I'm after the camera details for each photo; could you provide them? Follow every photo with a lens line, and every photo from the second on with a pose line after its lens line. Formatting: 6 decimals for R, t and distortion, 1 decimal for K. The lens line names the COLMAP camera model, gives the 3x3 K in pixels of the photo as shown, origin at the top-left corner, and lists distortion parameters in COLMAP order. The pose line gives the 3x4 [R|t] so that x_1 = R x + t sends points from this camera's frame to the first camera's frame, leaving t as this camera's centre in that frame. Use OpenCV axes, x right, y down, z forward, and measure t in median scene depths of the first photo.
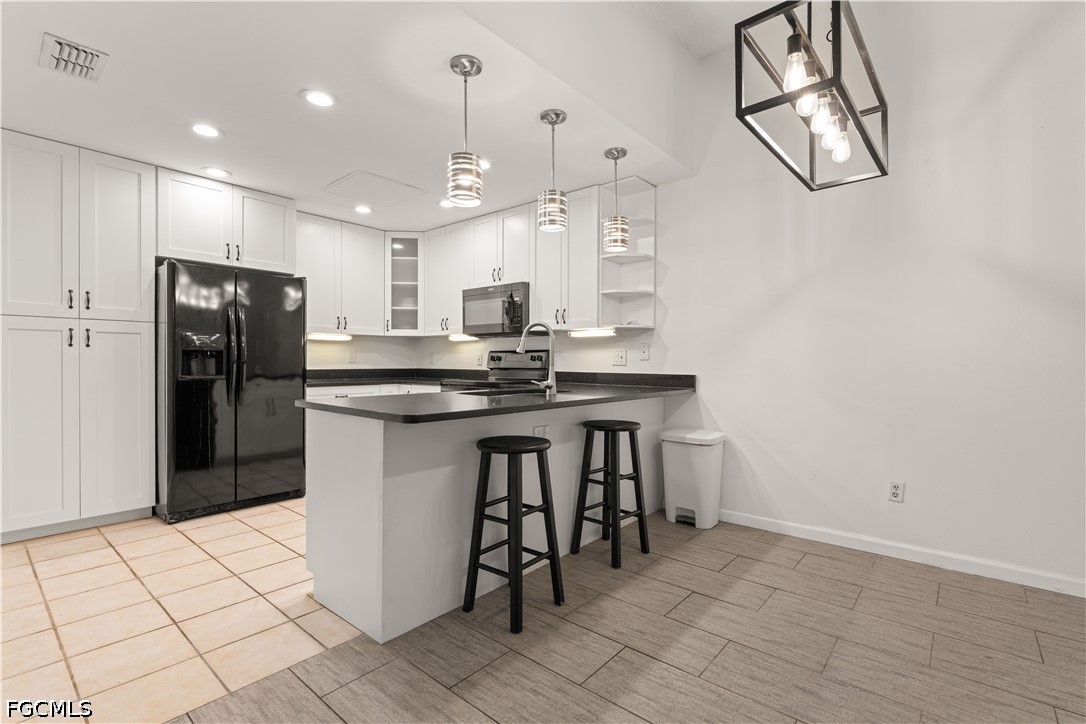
lens RADIAL K [[491.3, 0, 544.9], [0, 491.3, 368.6], [0, 0, 1]] dist [-0.008260, 0.003105]
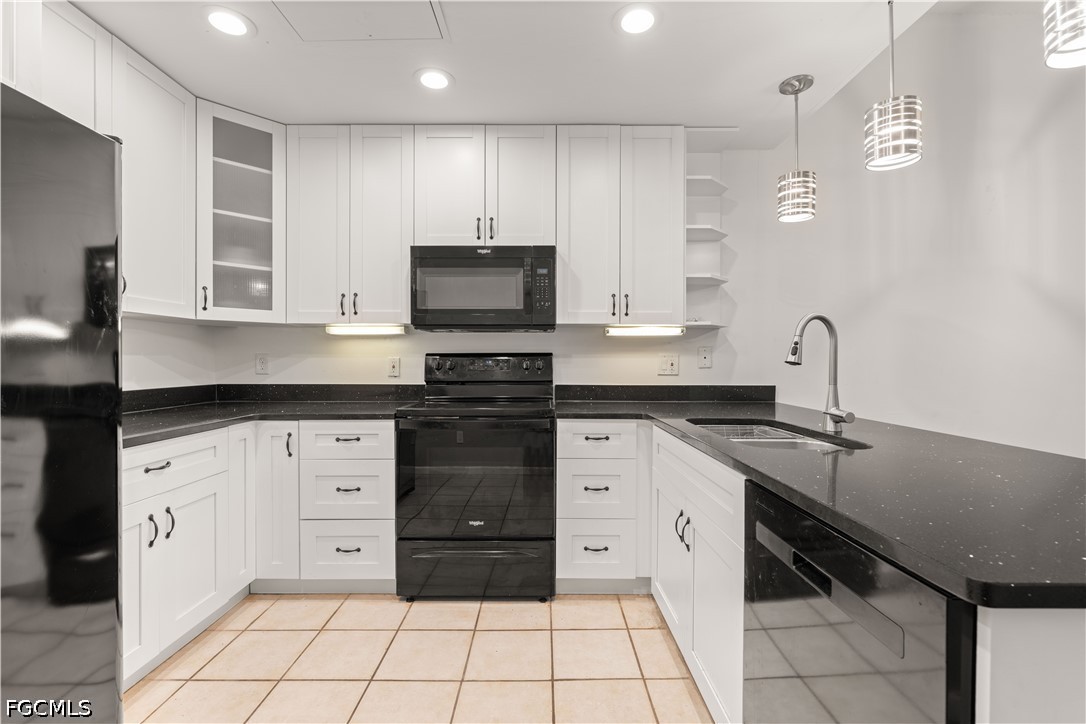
lens RADIAL K [[491.3, 0, 543.0], [0, 491.3, 362.4], [0, 0, 1]] dist [-0.008260, 0.003105]
pose [[0.765277, -0.007761, 0.643654, -0.518265], [0.012275, 0.999921, -0.002538, -0.028653], [-0.643584, 0.009843, 0.765312, 0.592233]]
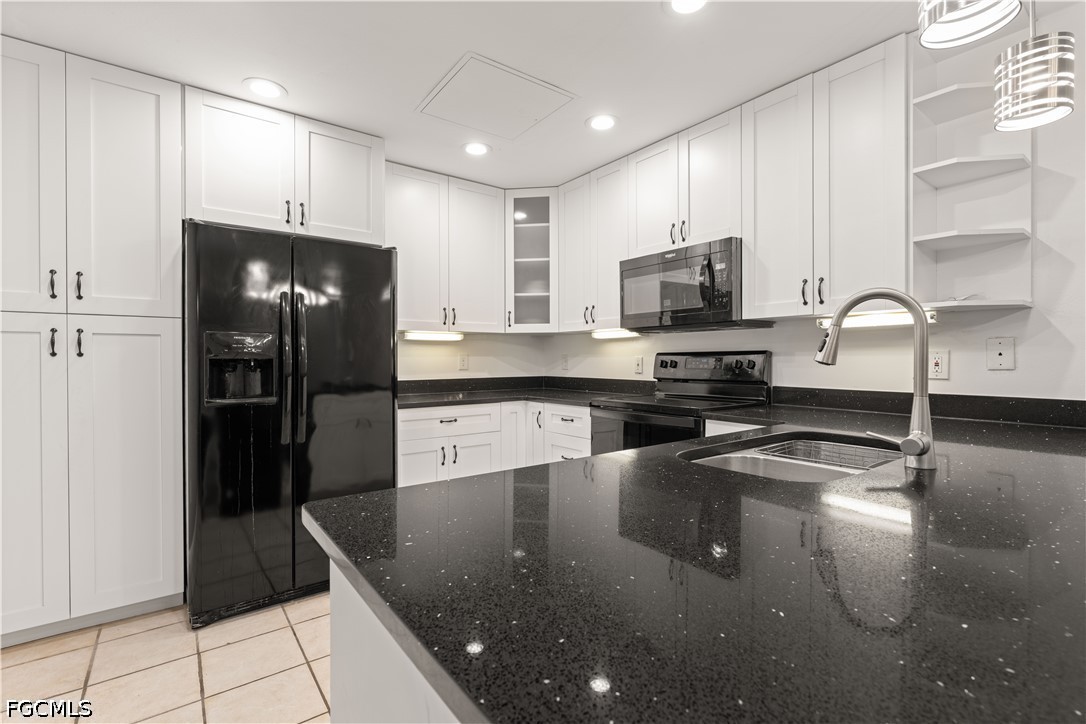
lens RADIAL K [[491.3, 0, 543.2], [0, 491.3, 365.0], [0, 0, 1]] dist [-0.008260, 0.003105]
pose [[0.974984, -0.005343, -0.222212, -0.152834], [0.004543, 0.999981, -0.004110, -0.023030], [0.222229, 0.002998, 0.974990, 0.419345]]
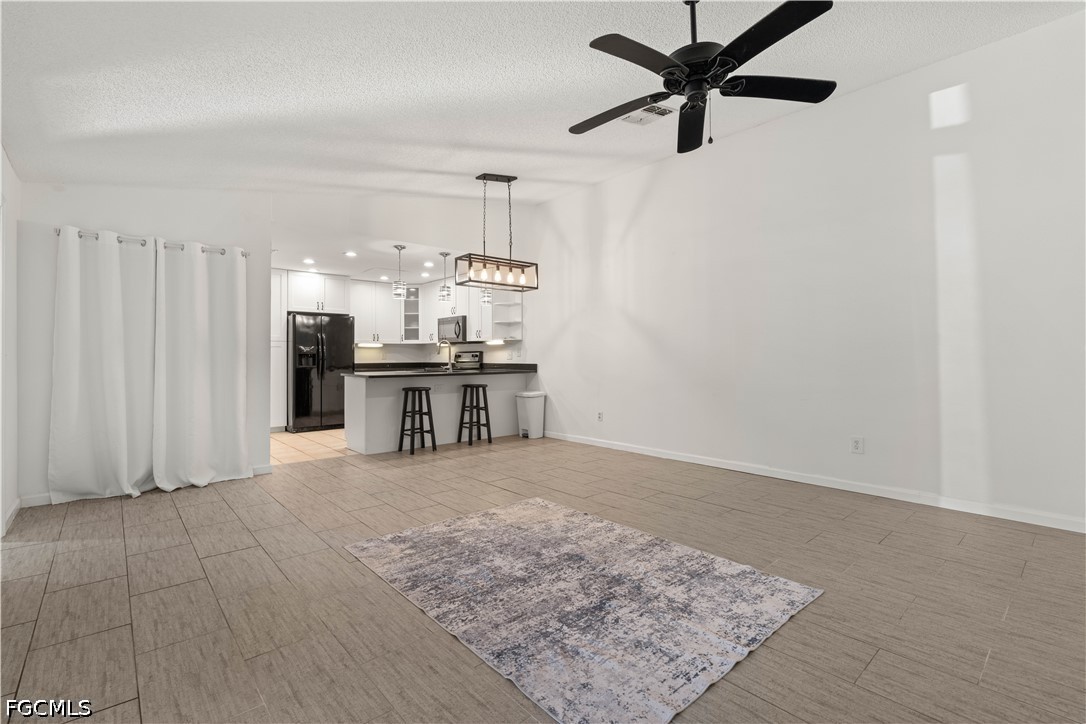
lens RADIAL K [[491.3, 0, 543.6], [0, 491.3, 354.3], [0, 0, 1]] dist [-0.008260, 0.003105]
pose [[0.989517, -0.009997, -0.144070, 0.596321], [0.007260, 0.999783, -0.019513, 0.012416], [0.144234, 0.018262, 0.989375, -0.913638]]
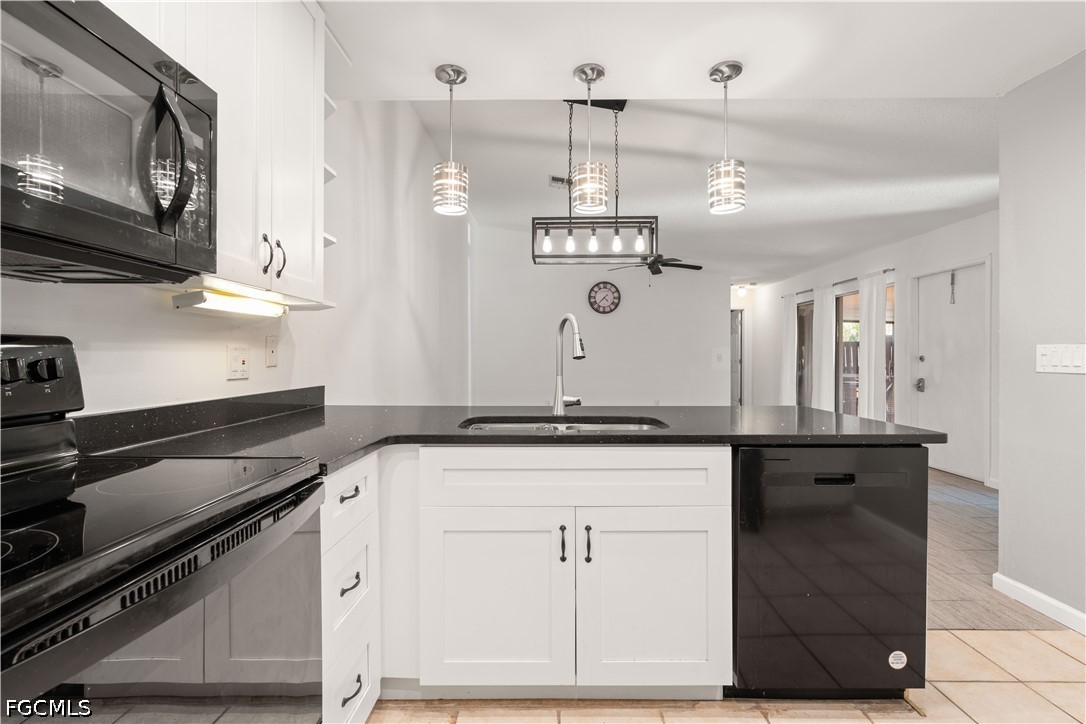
lens RADIAL K [[491.3, 0, 543.4], [0, 491.3, 357.8], [0, 0, 1]] dist [-0.008260, 0.003105]
pose [[-0.637151, -0.009613, 0.770679, -0.419047], [0.006027, 0.999829, 0.017454, -0.035755], [-0.770715, 0.015766, -0.636985, 1.159694]]
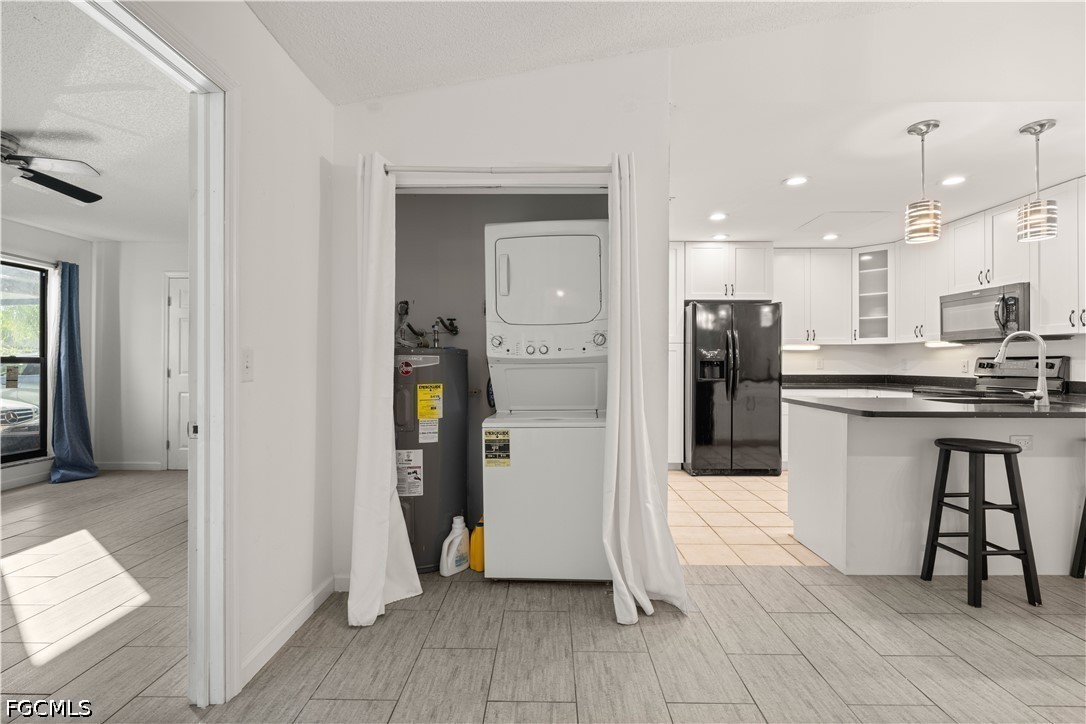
lens RADIAL K [[491.3, 0, 545.6], [0, 491.3, 360.9], [0, 0, 1]] dist [-0.008260, 0.003105]
pose [[0.637761, -0.006438, -0.770208, 0.102905], [-0.010274, 0.999805, -0.016865, -0.007425], [0.770166, 0.018669, 0.637570, -0.288437]]
